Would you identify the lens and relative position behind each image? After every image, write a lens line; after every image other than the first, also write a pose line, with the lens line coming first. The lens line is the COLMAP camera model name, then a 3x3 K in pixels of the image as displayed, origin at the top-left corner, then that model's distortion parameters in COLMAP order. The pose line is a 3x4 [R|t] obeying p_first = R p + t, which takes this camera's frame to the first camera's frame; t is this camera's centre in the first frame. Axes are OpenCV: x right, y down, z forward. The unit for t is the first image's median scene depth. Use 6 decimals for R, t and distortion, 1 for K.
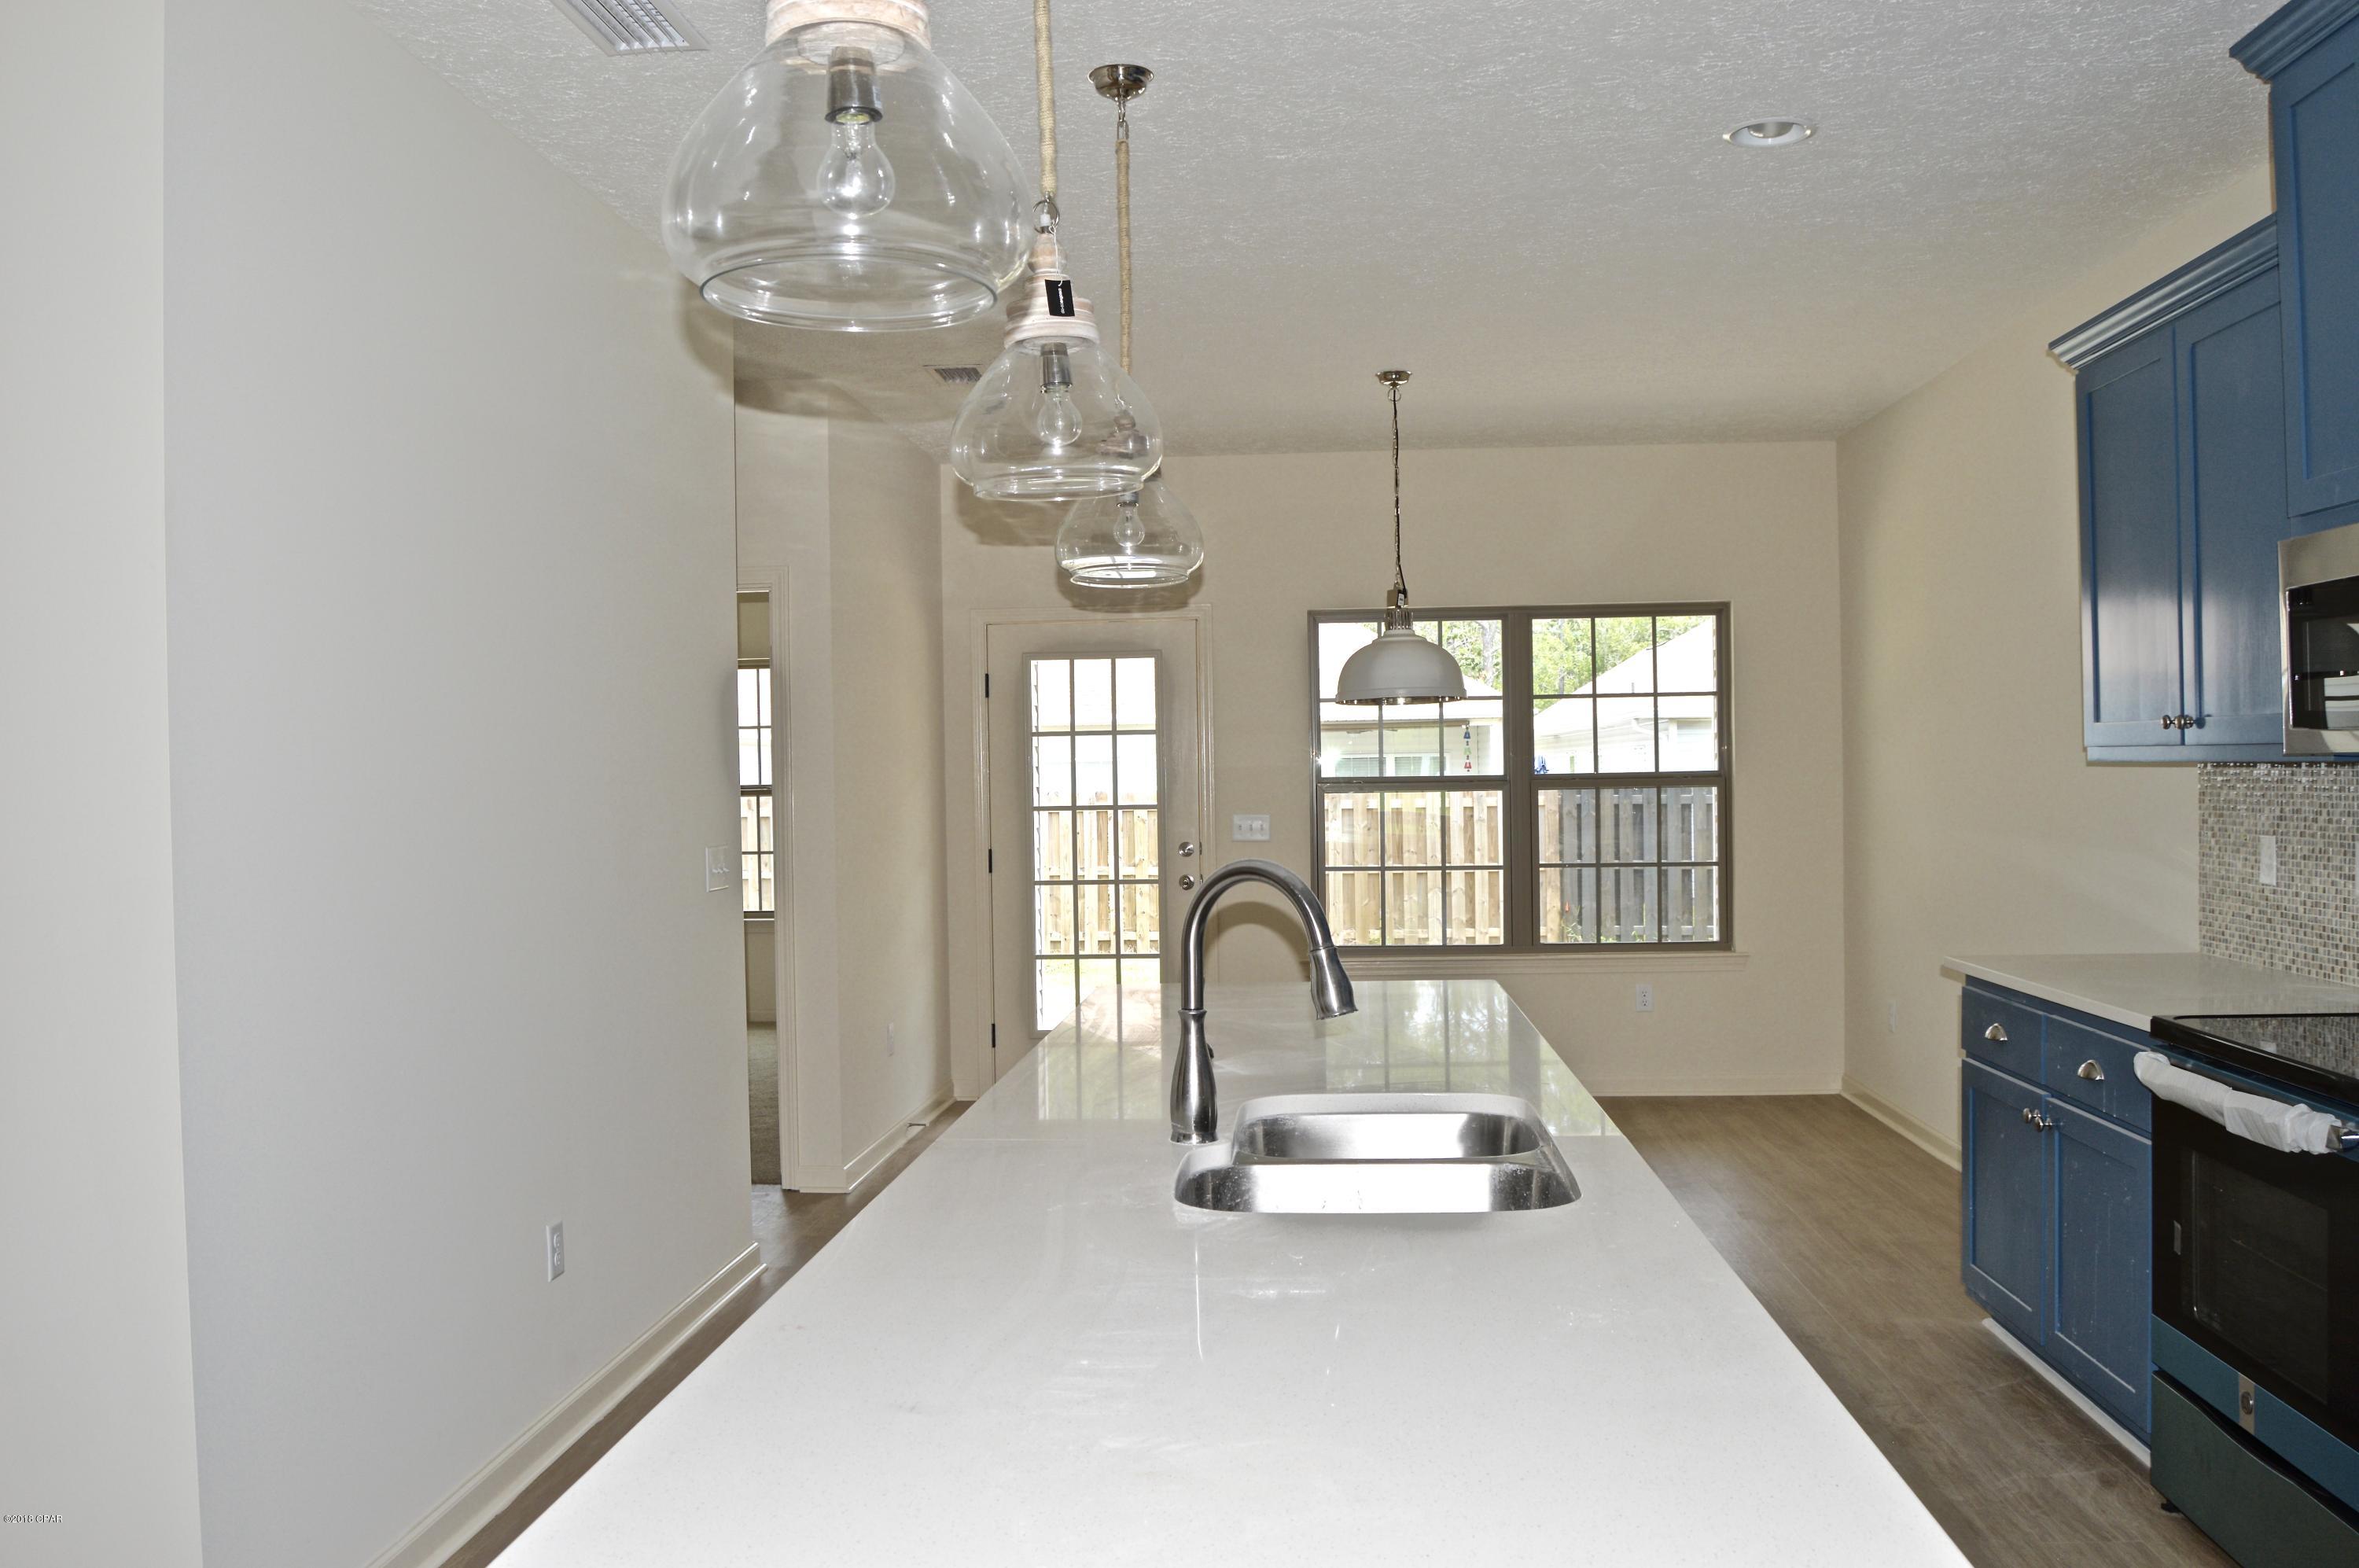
lens RADIAL K [[1273.4, 0, 1258.7], [0, 1273.4, 778.4], [0, 0, 1]] dist [-0.001517, -0.000068]
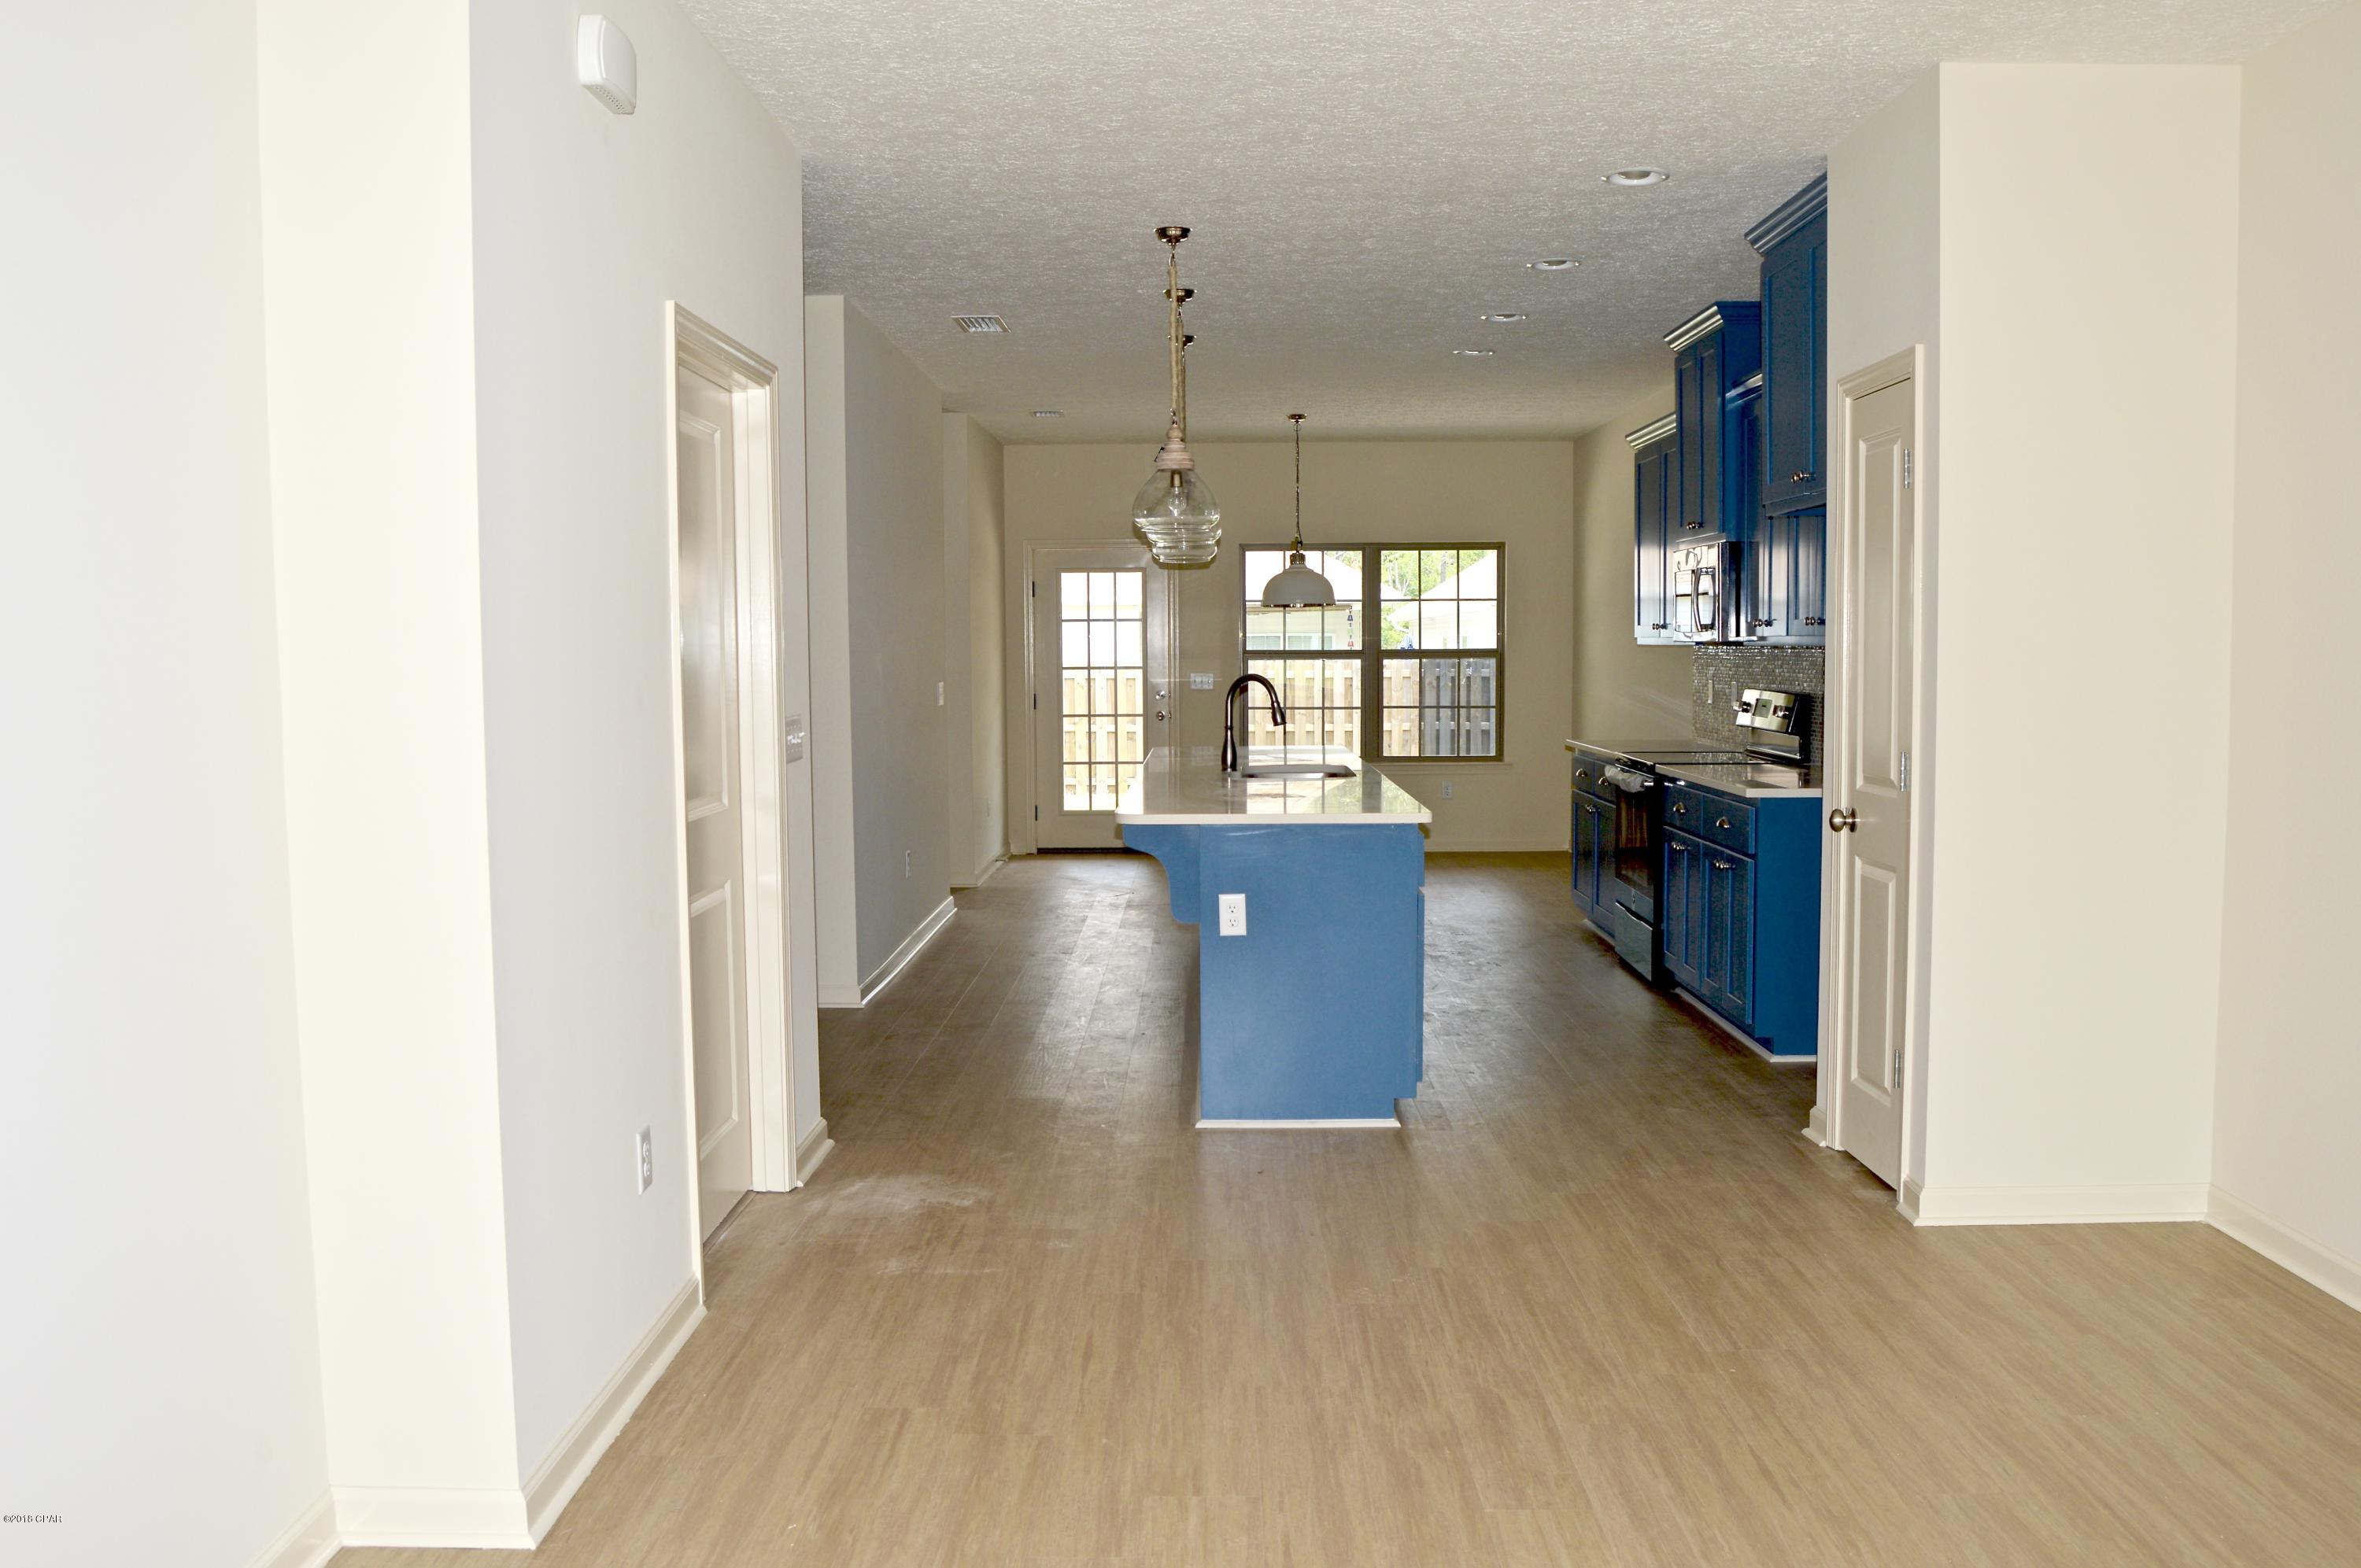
lens RADIAL K [[1771.9, 0, 1180.5], [0, 1771.9, 784.0], [0, 0, 1]] dist [-0.105015, -0.001518]
pose [[0.998626, 0.005368, 0.052126, -0.145144], [-0.009147, 0.997325, 0.072527, 0.006375], [-0.051597, -0.072904, 0.996003, -1.179271]]
